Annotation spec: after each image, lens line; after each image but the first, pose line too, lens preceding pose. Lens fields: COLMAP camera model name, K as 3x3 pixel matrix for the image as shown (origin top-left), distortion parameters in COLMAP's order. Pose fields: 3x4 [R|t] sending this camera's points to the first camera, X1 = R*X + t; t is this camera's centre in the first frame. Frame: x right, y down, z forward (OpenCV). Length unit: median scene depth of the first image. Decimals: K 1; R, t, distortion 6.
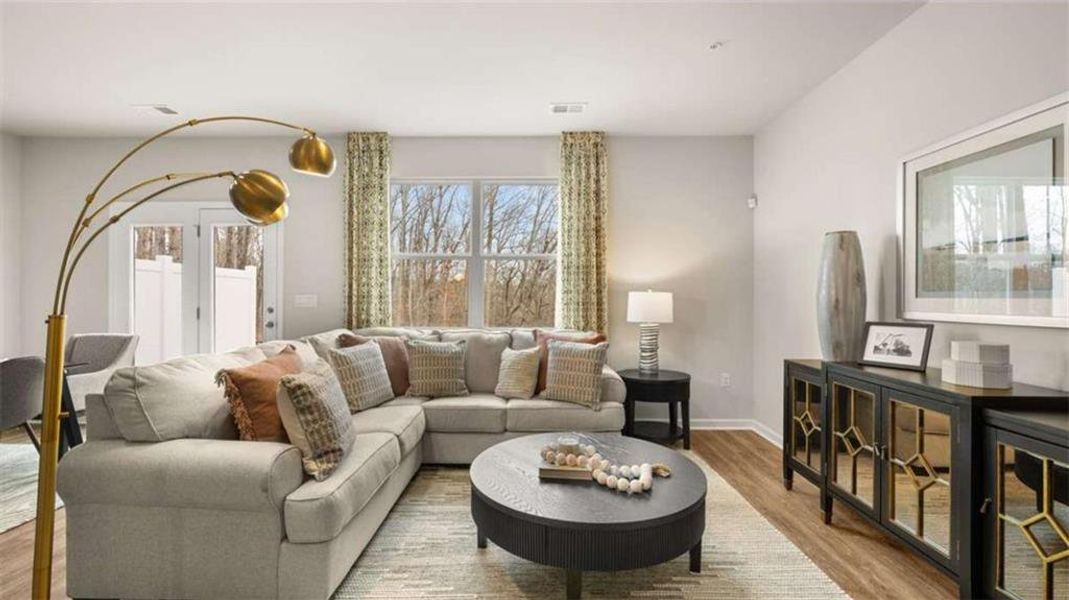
lens RADIAL K [[447.5, 0, 533.3], [0, 447.5, 297.6], [0, 0, 1]] dist [-0.001019, 0.000068]
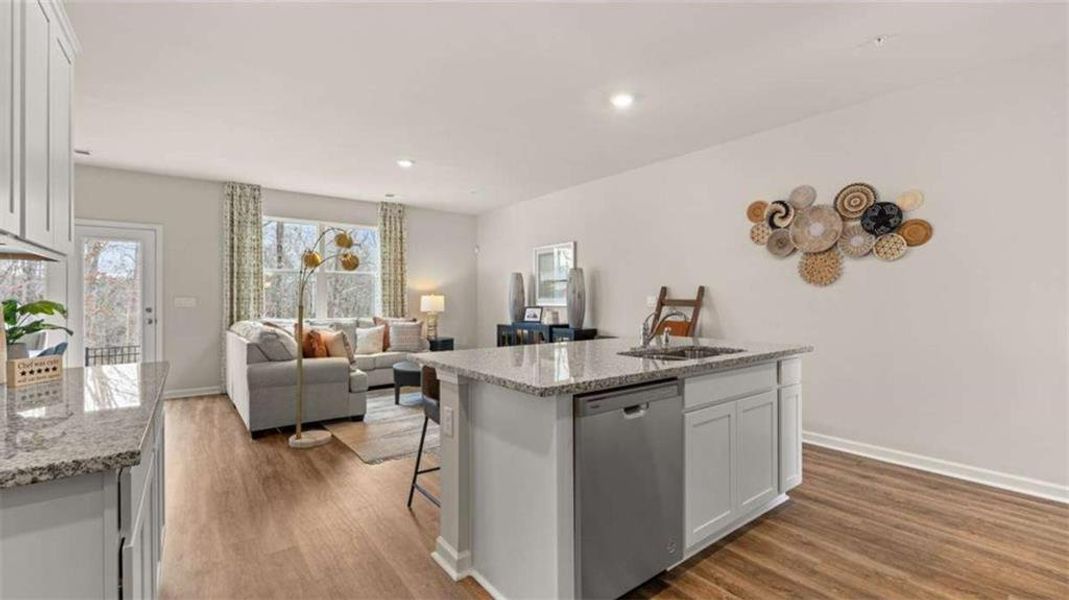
lens RADIAL K [[447.5, 0, 533.3], [0, 447.5, 297.6], [0, 0, 1]] dist [-0.001019, 0.000068]
pose [[0.783101, -0.003032, 0.621888, -0.603478], [0.004766, 0.999988, -0.001126, -0.000133], [-0.621877, 0.003846, 0.783106, -0.773212]]
